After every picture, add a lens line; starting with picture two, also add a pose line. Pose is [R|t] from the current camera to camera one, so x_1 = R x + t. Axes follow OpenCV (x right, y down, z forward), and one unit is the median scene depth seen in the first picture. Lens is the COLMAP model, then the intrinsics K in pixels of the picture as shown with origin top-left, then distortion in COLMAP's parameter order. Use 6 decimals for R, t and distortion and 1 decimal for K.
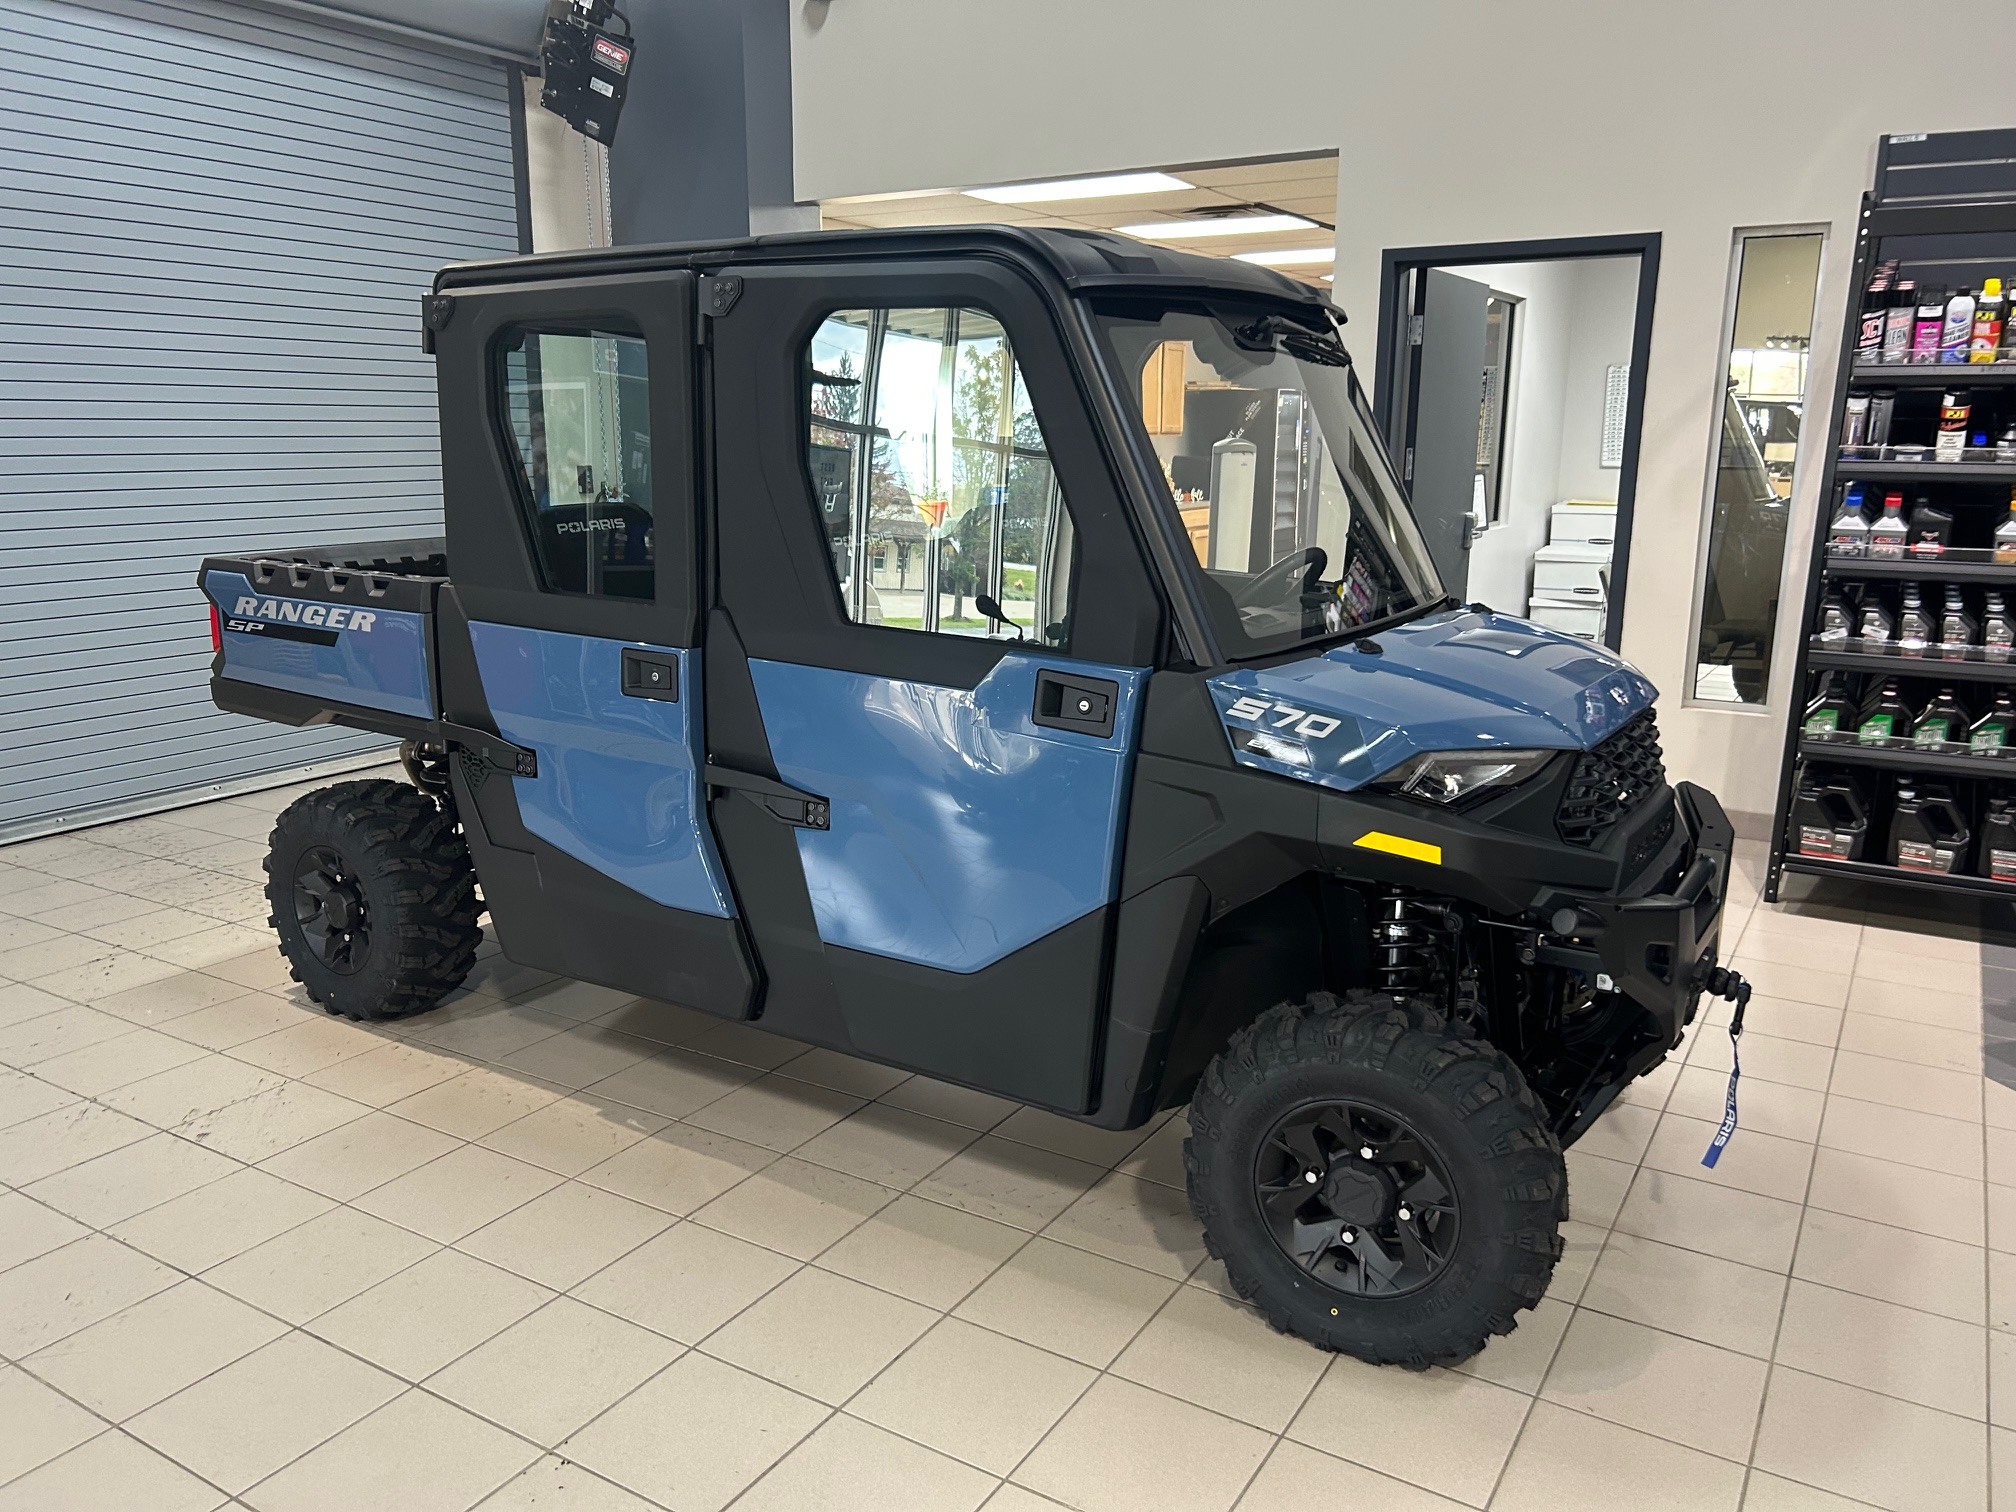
lens RADIAL K [[1515.9, 0, 1006.8], [0, 1515.9, 791.5], [0, 0, 1]] dist [0.047802, -0.047704]
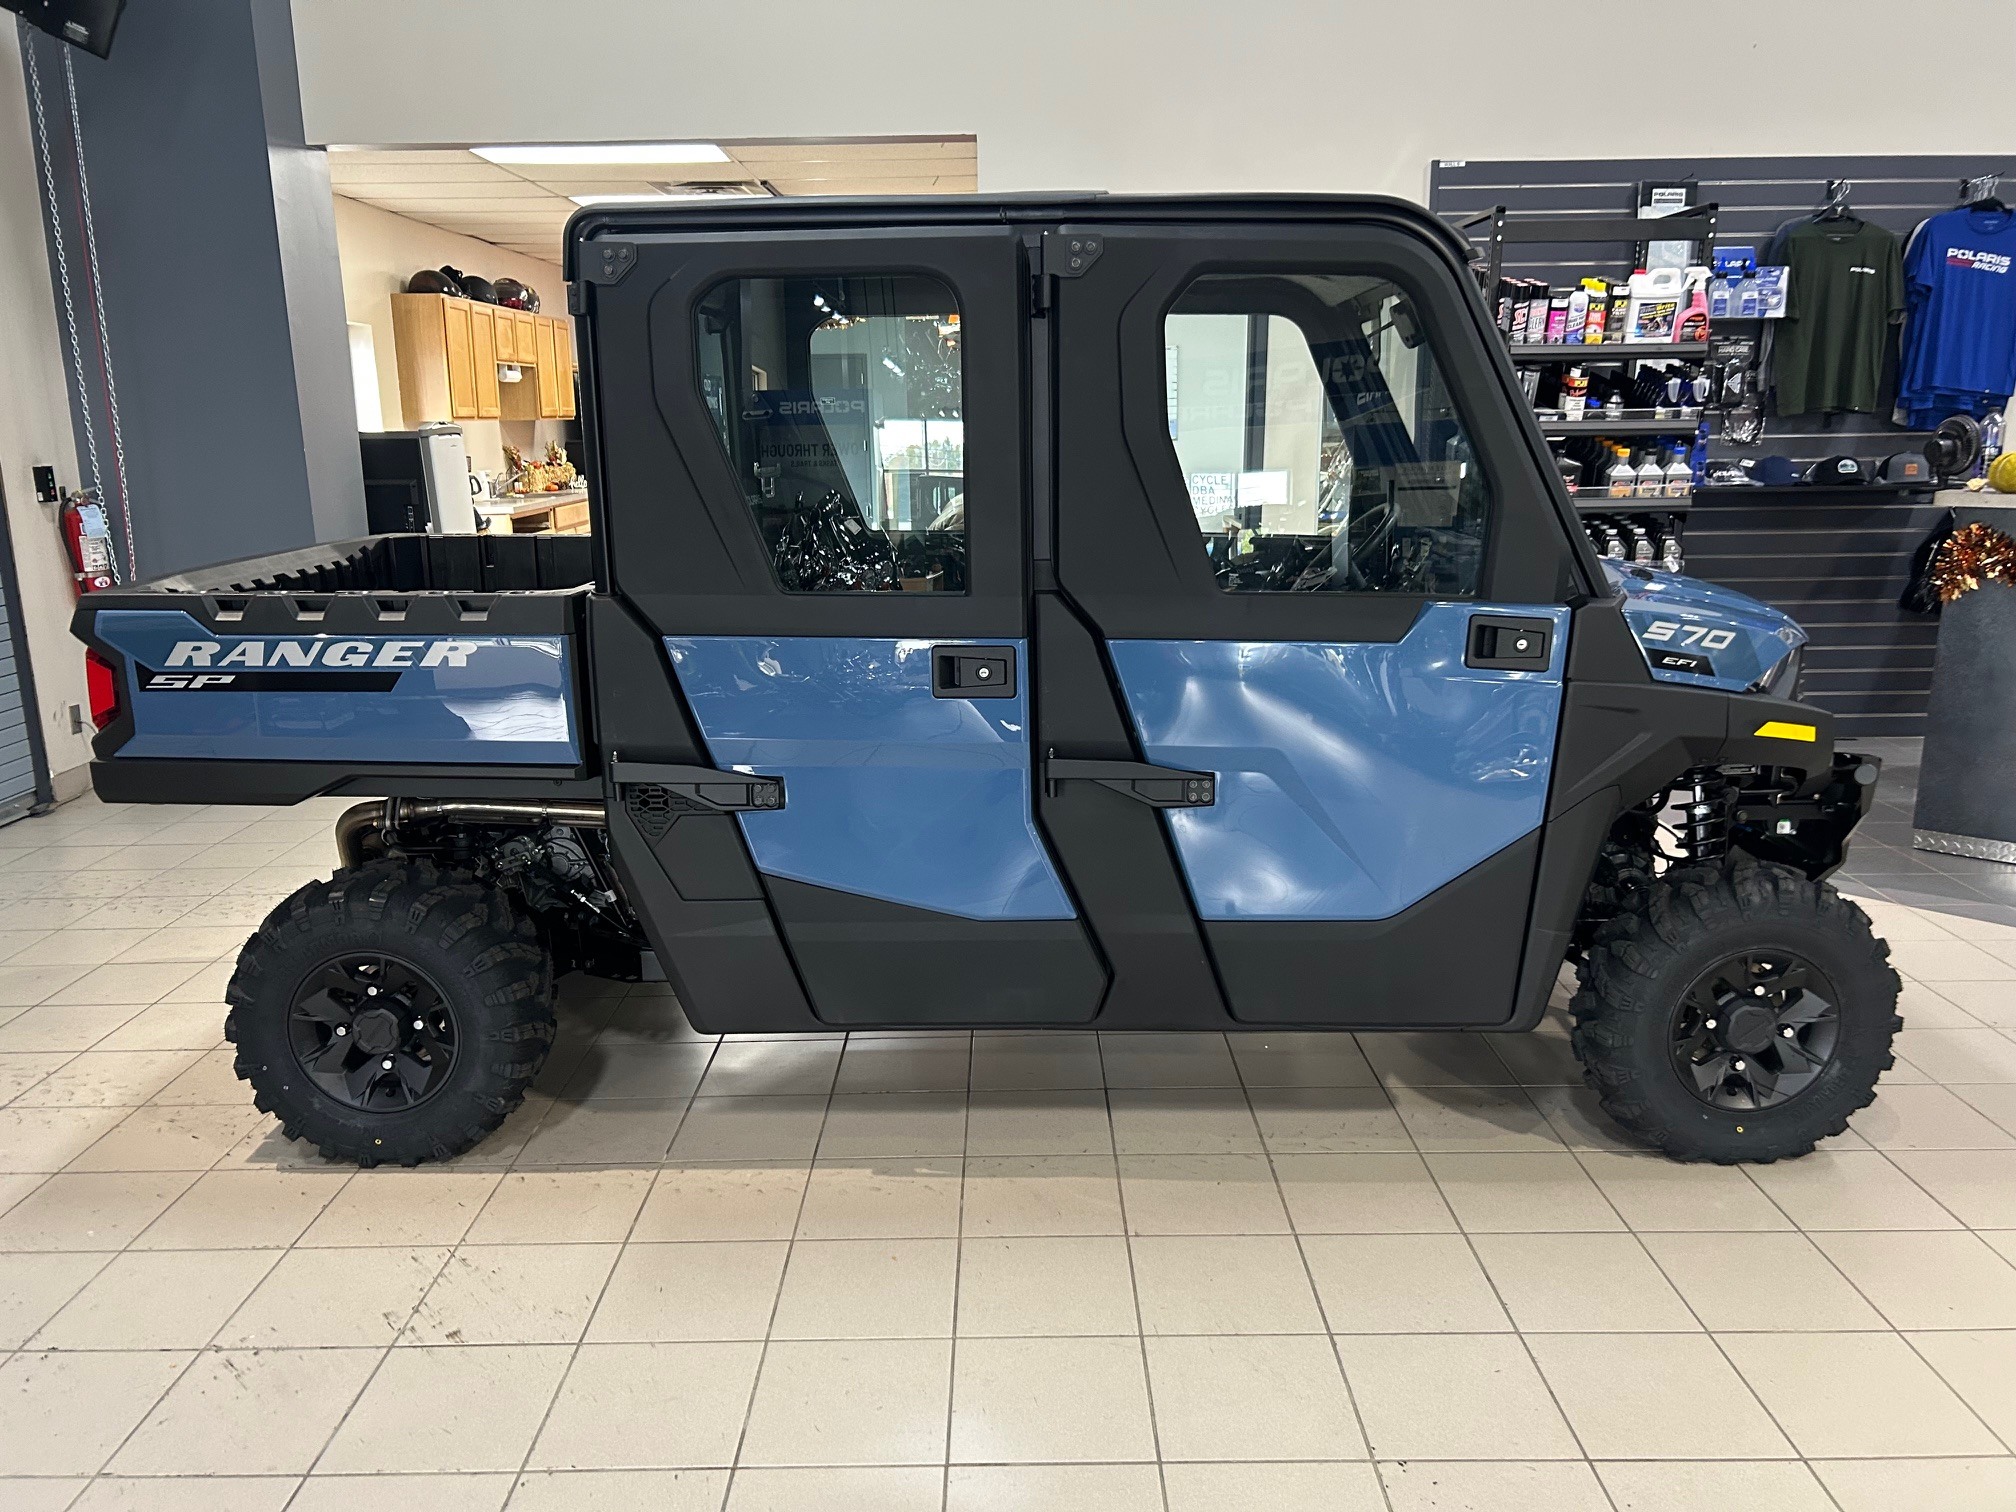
lens RADIAL K [[1515.9, 0, 1006.8], [0, 1515.9, 791.5], [0, 0, 1]] dist [0.047802, -0.047704]
pose [[0.849351, -0.141999, 0.508369, -0.575179], [0.137671, 0.989393, 0.046348, -0.037309], [-0.509559, 0.030622, 0.859891, 0.174477]]
